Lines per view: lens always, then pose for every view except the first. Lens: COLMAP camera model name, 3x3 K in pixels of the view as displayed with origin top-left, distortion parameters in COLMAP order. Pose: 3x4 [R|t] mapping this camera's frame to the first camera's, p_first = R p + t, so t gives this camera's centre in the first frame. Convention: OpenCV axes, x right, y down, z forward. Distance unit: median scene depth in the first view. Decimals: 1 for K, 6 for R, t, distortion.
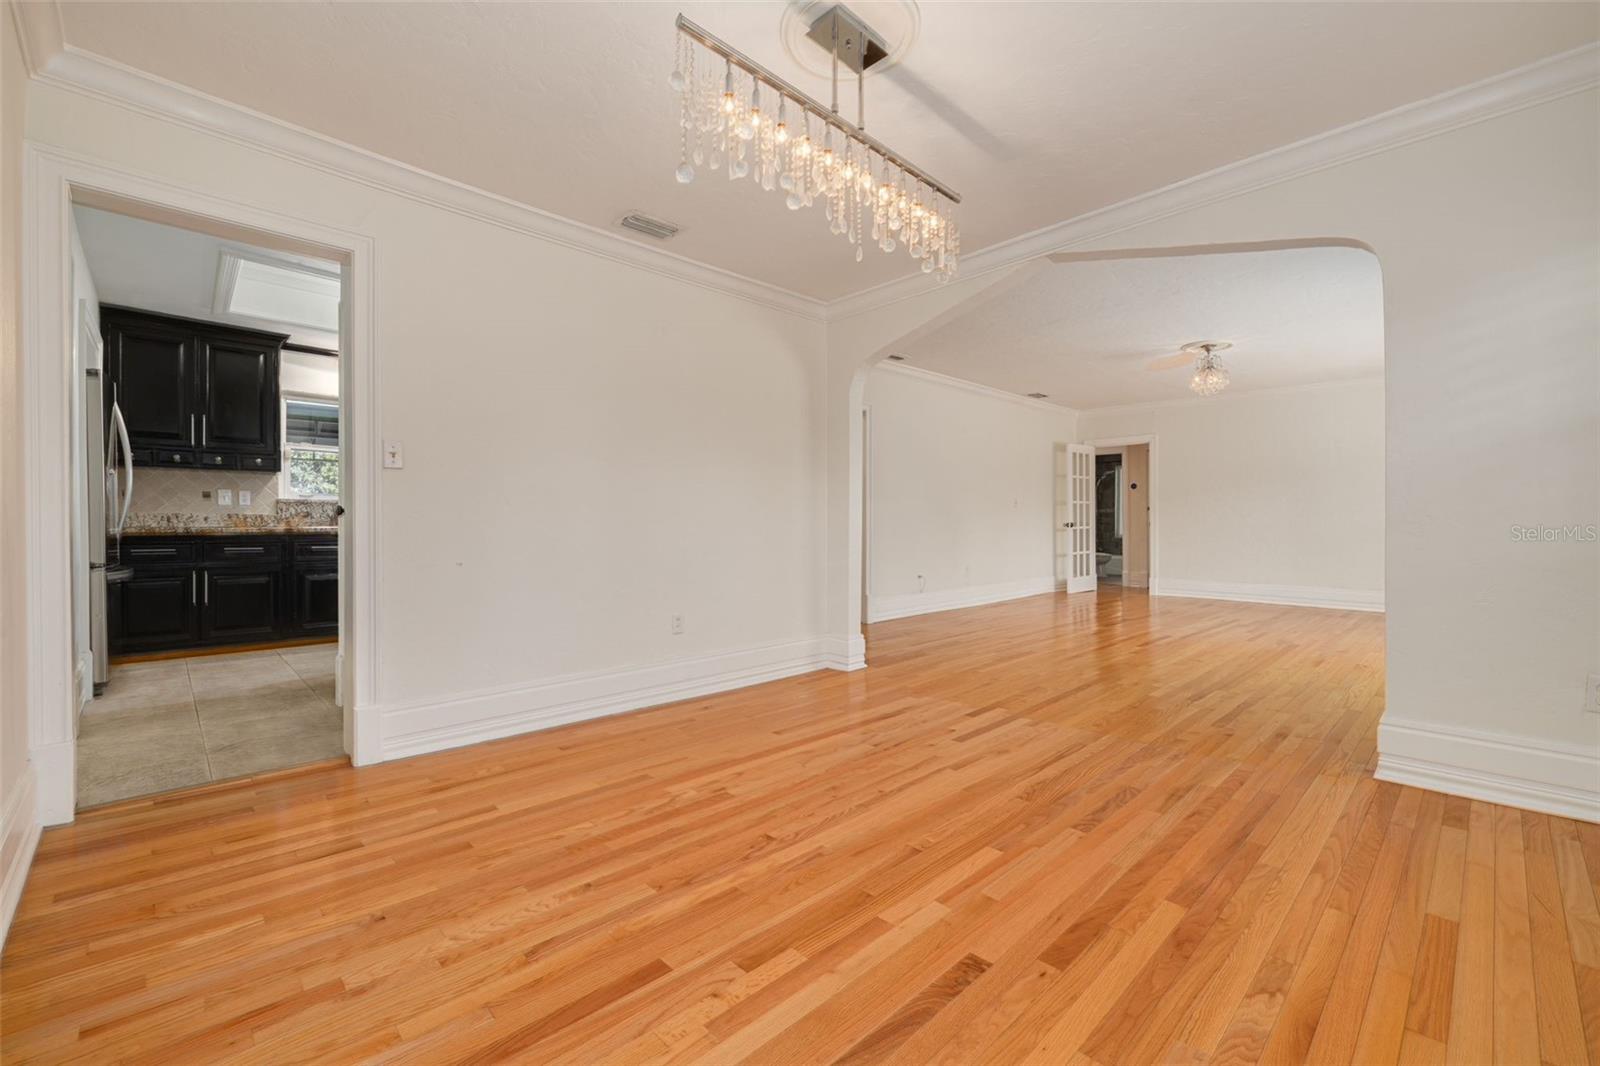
lens RADIAL K [[660.5, 0, 801.5], [0, 660.5, 528.5], [0, 0, 1]] dist [-0.000996, -0.000052]
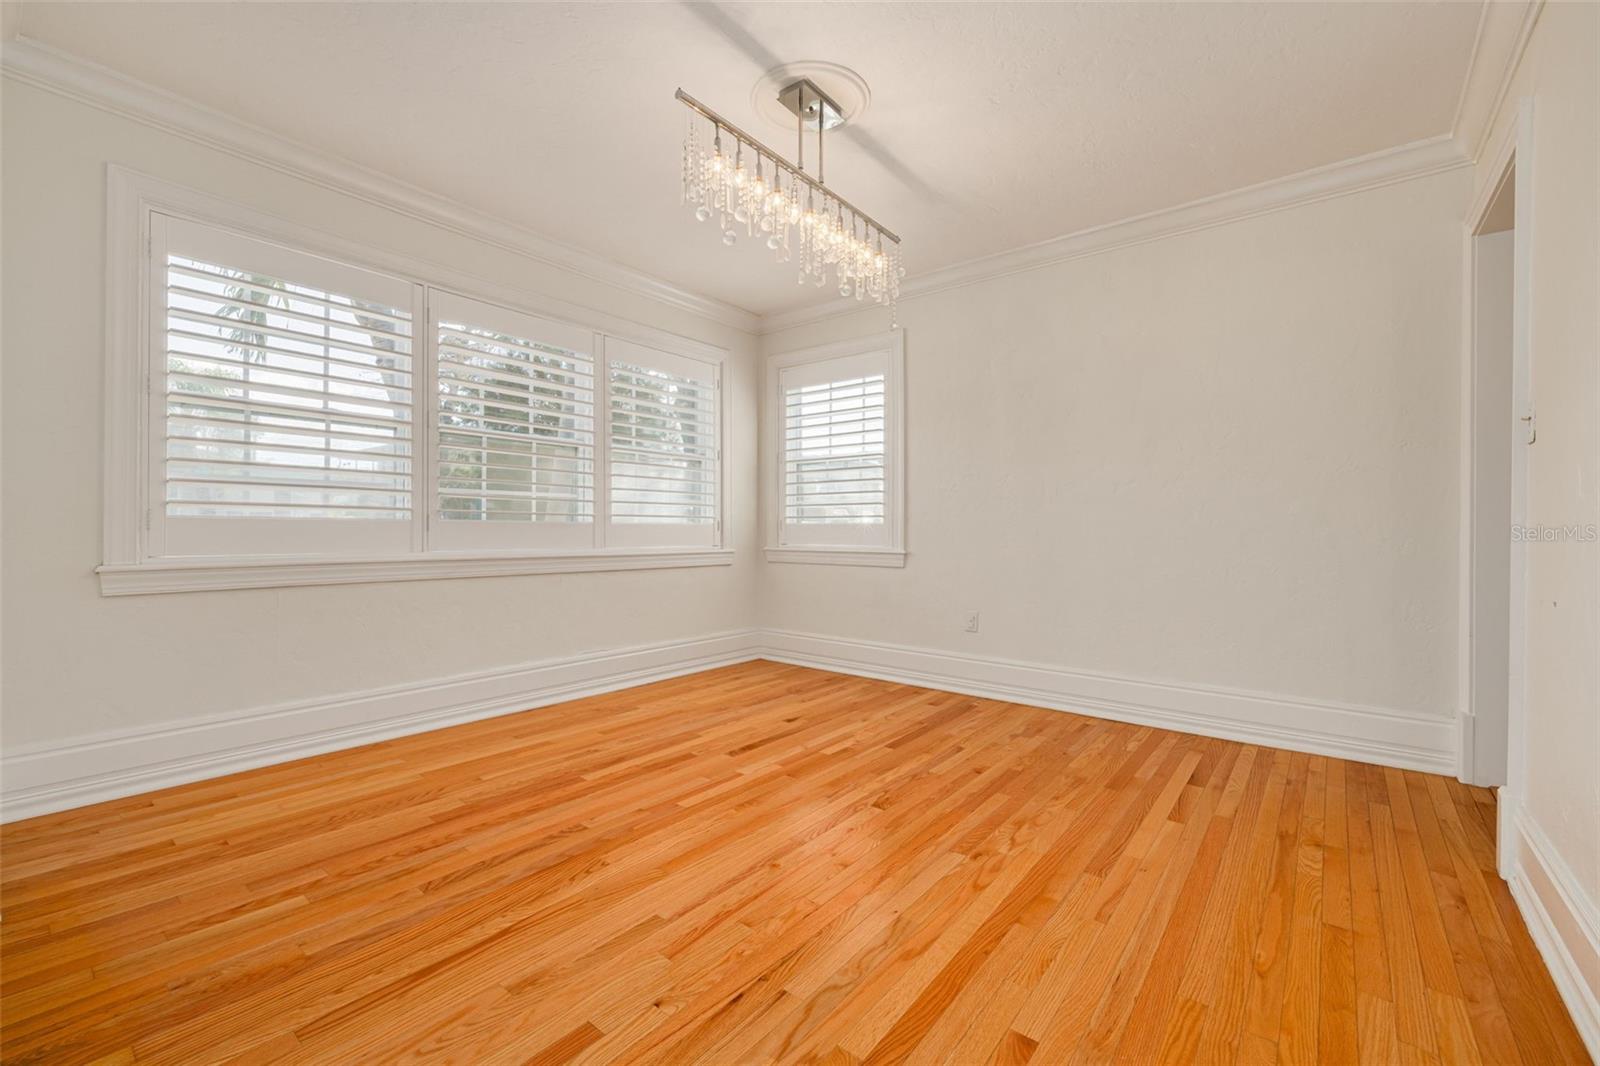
lens RADIAL K [[660.5, 0, 800.1], [0, 660.5, 529.4], [0, 0, 1]] dist [-0.000996, -0.000052]
pose [[-0.991118, -0.006771, -0.132813, 0.238006], [-0.007961, 0.999933, 0.008432, -0.009111], [0.132747, 0.009415, -0.991105, 2.126069]]
